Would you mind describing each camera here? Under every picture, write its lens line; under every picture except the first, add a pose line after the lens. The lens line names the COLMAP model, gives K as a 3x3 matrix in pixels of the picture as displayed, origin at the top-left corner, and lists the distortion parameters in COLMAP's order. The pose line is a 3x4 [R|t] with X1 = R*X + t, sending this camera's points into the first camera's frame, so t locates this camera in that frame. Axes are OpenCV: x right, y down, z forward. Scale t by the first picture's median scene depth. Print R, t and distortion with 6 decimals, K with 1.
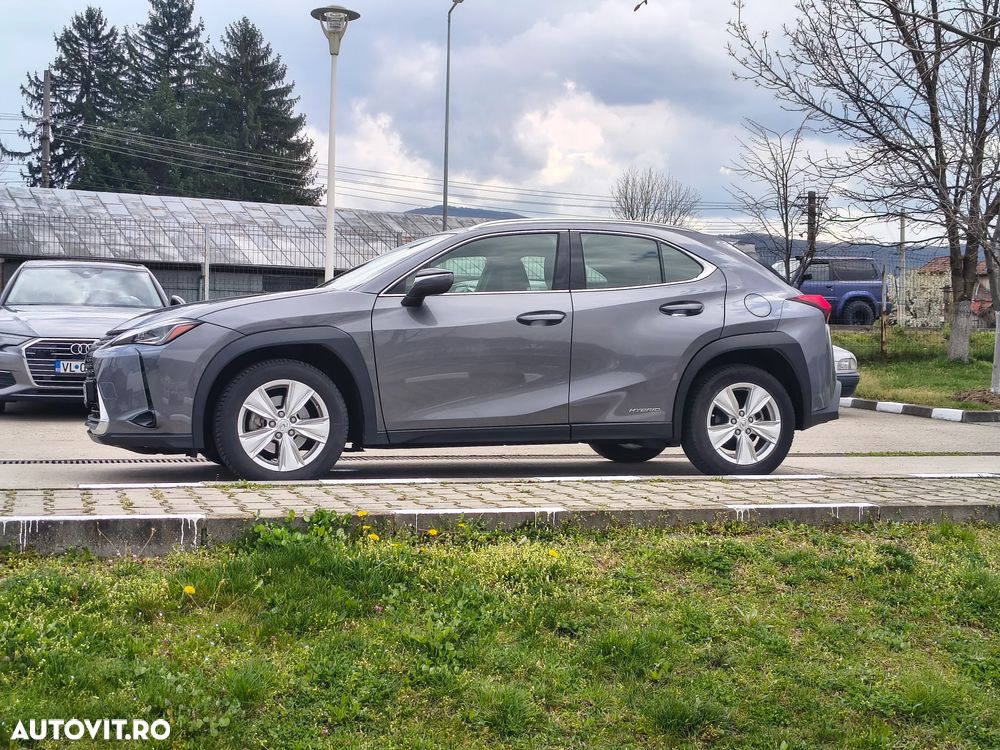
lens RADIAL K [[1349.9, 0, 500.0], [0, 1349.9, 375.0], [0, 0, 1]] dist [0.033982, 0.052774]
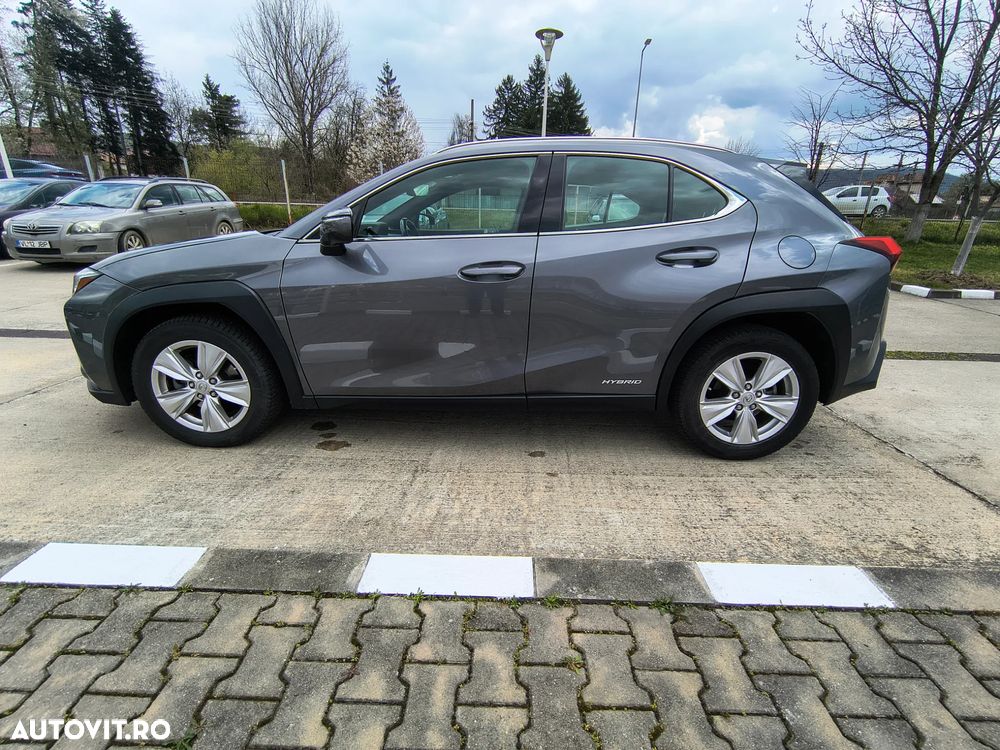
lens RADIAL K [[458.1, 0, 500.0], [0, 458.1, 375.0], [0, 0, 1]] dist [-0.000431, 0.000045]
pose [[0.944984, 0.113201, -0.306904, 0.119980], [-0.011951, 0.949535, 0.313434, -0.065725], [0.326897, -0.292523, 0.898648, 0.697697]]
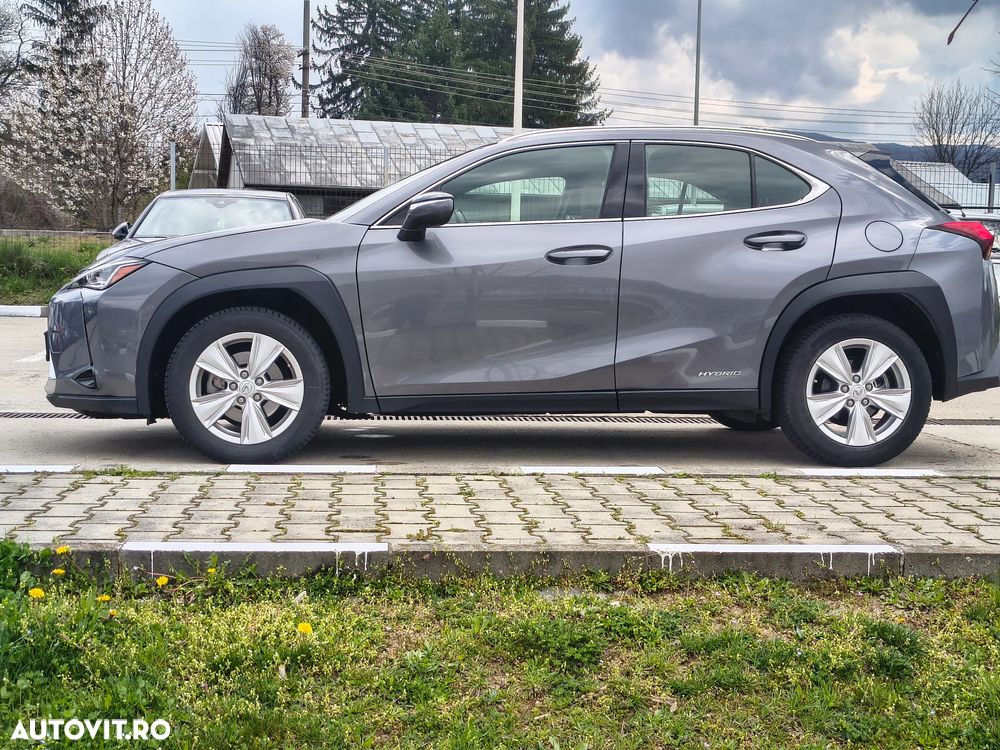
lens RADIAL K [[1349.9, 0, 500.0], [0, 1349.9, 375.0], [0, 0, 1]] dist [0.033982, 0.052774]
pose [[0.976300, 0.016849, -0.215767, 0.147522], [-0.005100, 0.998479, 0.054896, -0.014489], [0.216364, -0.052494, 0.974901, 0.211950]]
